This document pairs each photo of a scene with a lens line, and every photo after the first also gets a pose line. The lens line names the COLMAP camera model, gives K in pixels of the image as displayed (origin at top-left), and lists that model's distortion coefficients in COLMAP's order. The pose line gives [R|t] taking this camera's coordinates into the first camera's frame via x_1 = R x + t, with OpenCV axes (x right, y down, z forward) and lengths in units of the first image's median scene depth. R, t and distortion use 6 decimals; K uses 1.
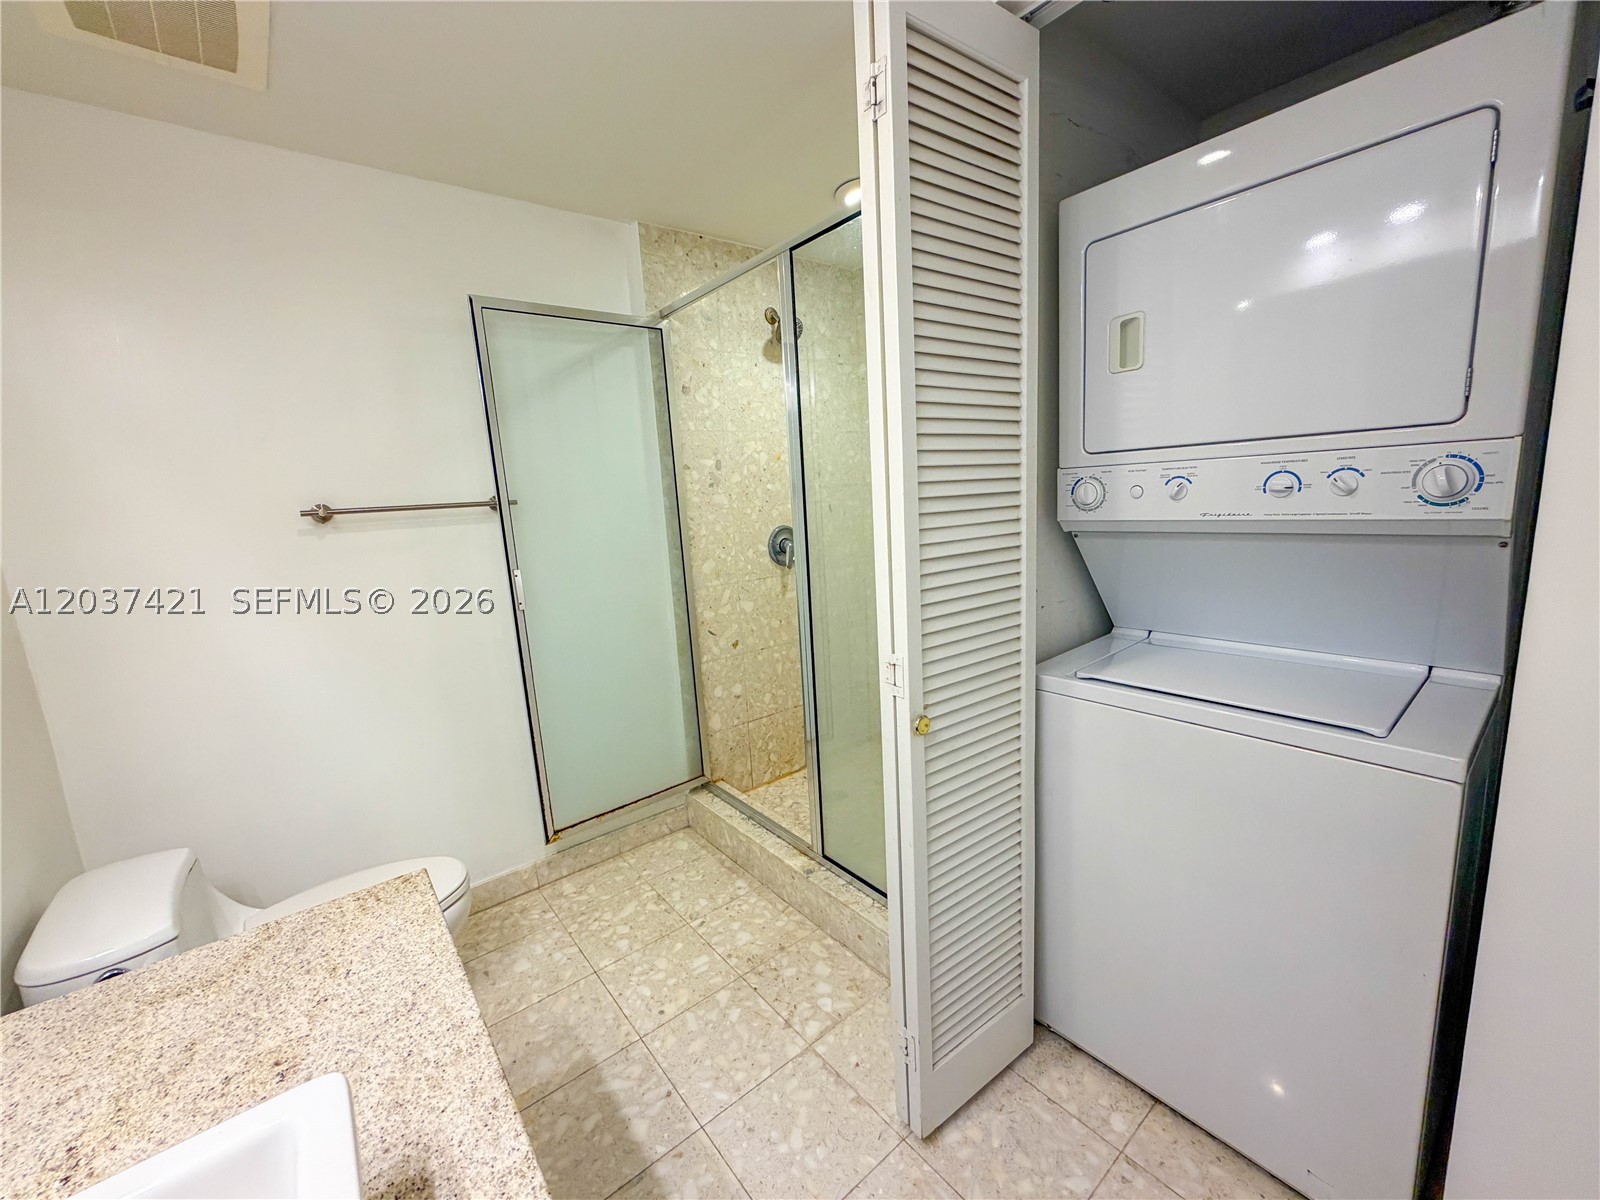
lens RADIAL K [[636.6, 0, 798.4], [0, 636.6, 600.8], [0, 0, 1]] dist [-0.000241, -0.000154]
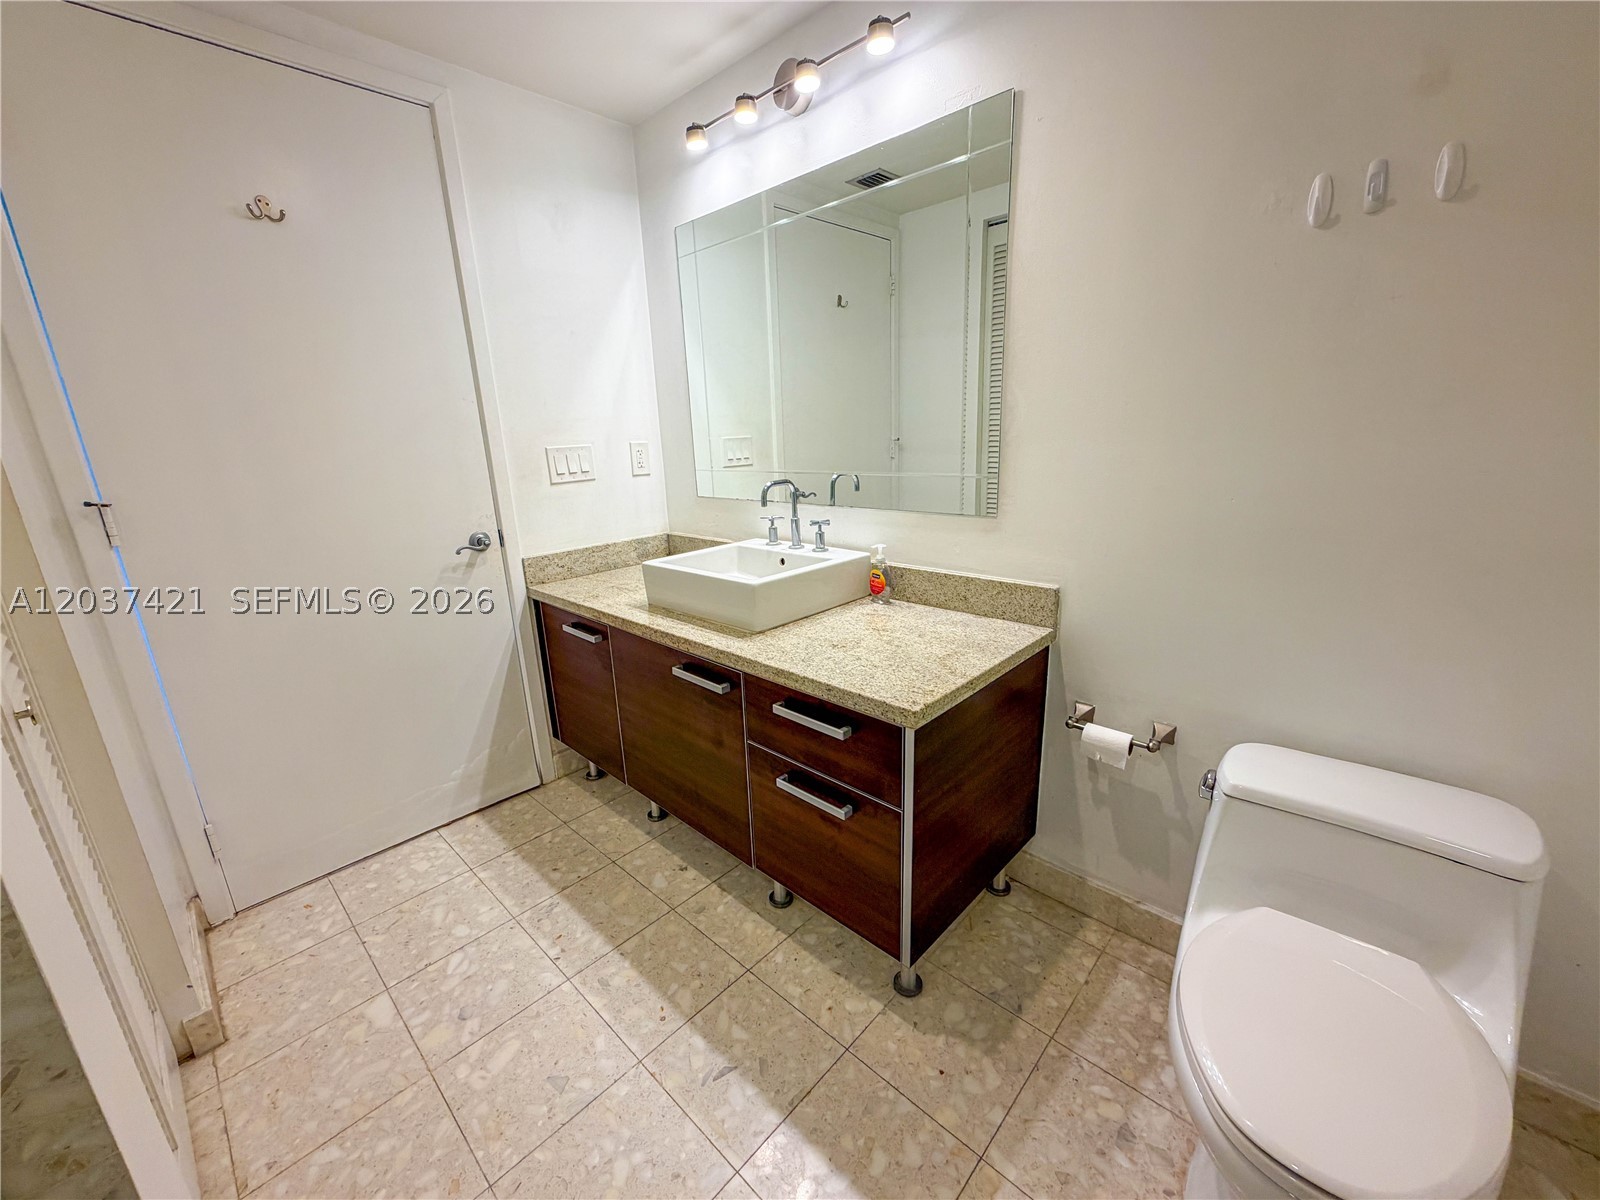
lens RADIAL K [[636.6, 0, 795.5], [0, 636.6, 596.0], [0, 0, 1]] dist [-0.000241, -0.000154]
pose [[-0.986796, 0.124962, -0.103045, -0.175883], [0.070647, 0.904569, 0.420432, -0.130986], [0.145749, 0.407601, -0.901454, 1.090107]]
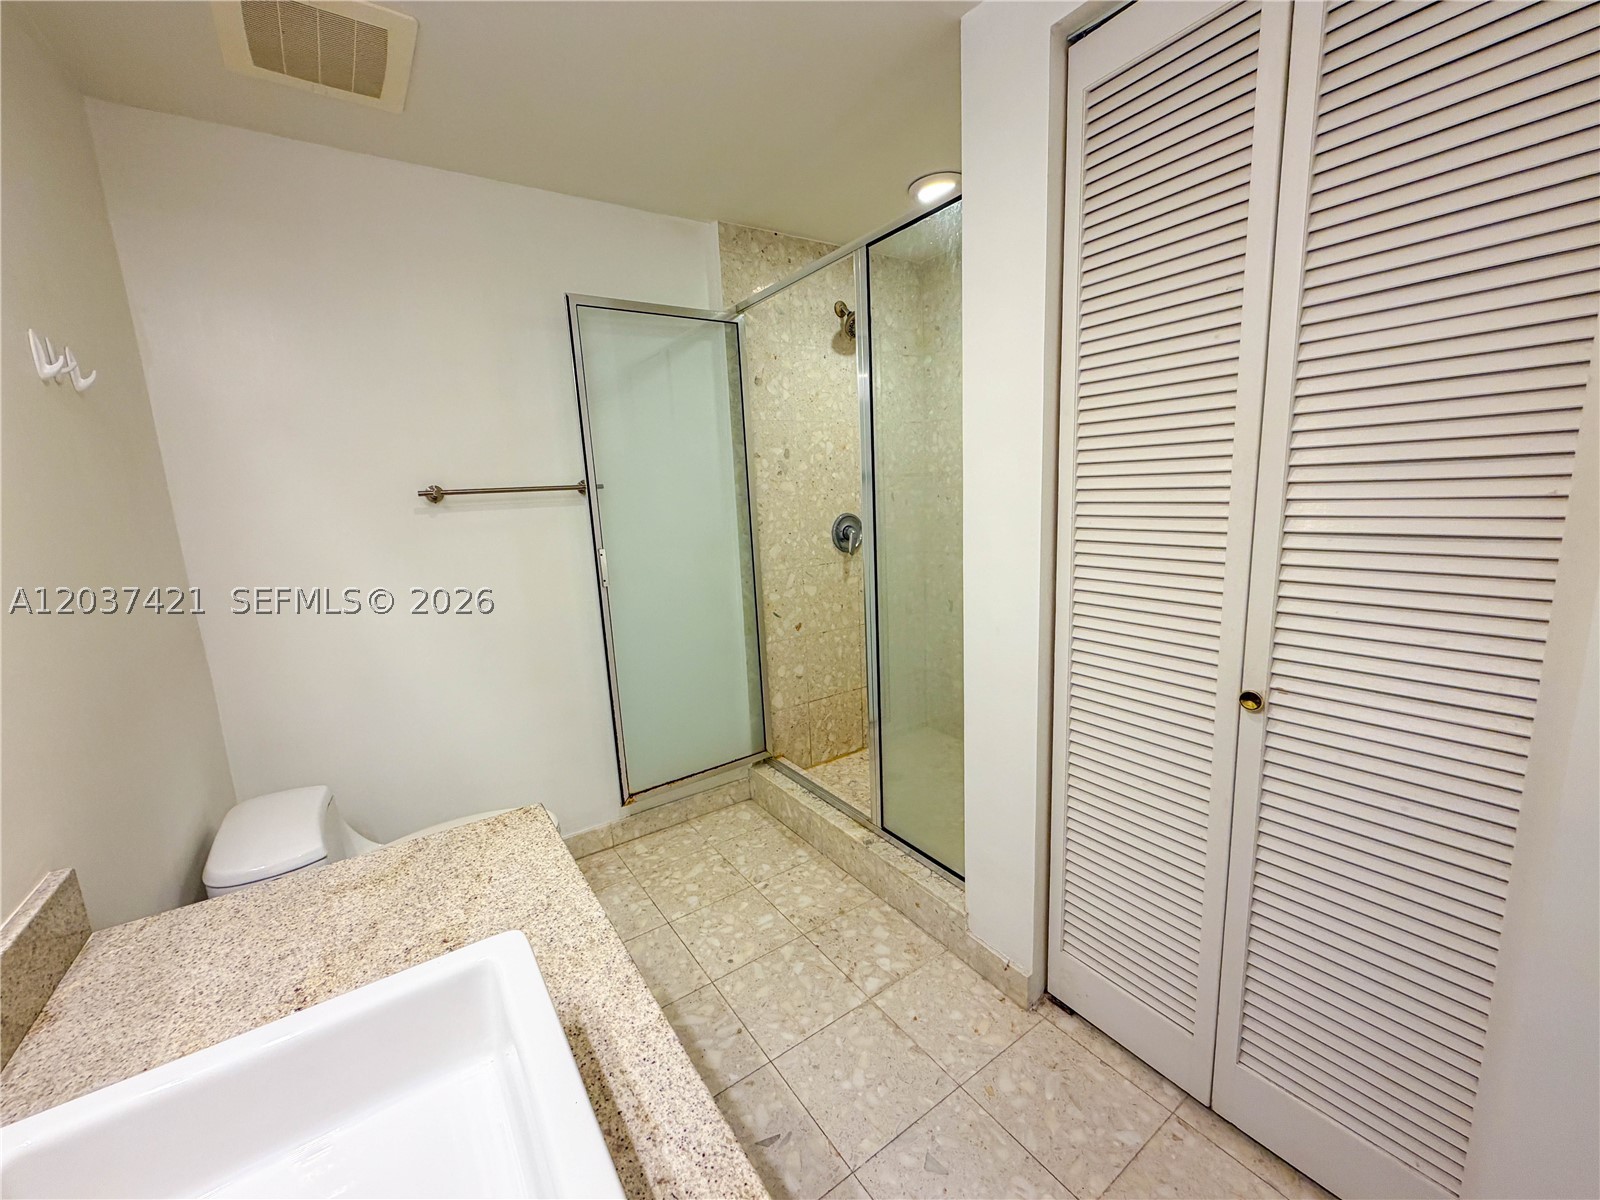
lens RADIAL K [[636.6, 0, 798.4], [0, 636.6, 601.4], [0, 0, 1]] dist [-0.000241, -0.000154]
pose [[0.996778, 0.022913, -0.076865, -0.029659], [-0.022131, 0.999695, 0.011000, 0.022439], [0.077093, -0.009263, 0.996981, -0.053739]]
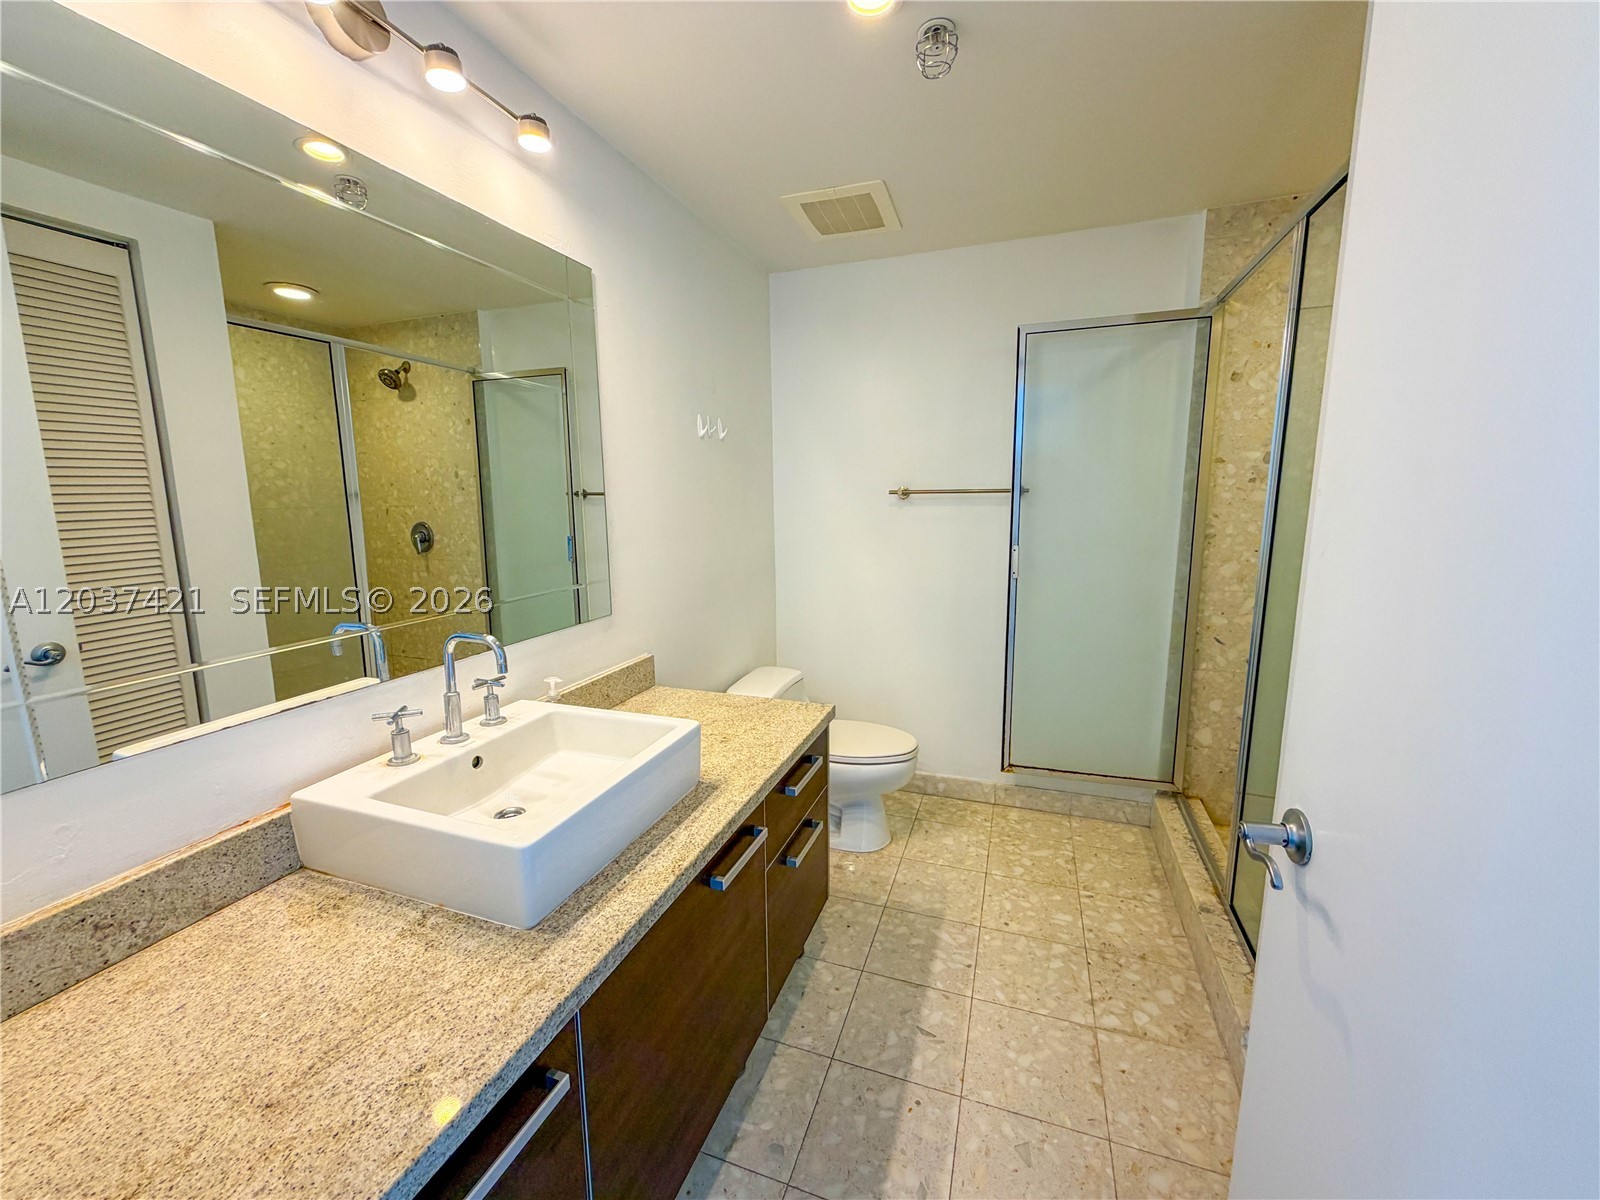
lens RADIAL K [[636.6, 0, 797.3], [0, 636.6, 602.5], [0, 0, 1]] dist [-0.000241, -0.000154]
pose [[0.521660, 0.190231, -0.831675, 0.426026], [-0.162205, 0.979158, 0.122224, -0.024890], [0.837592, 0.071143, 0.541644, -0.017645]]
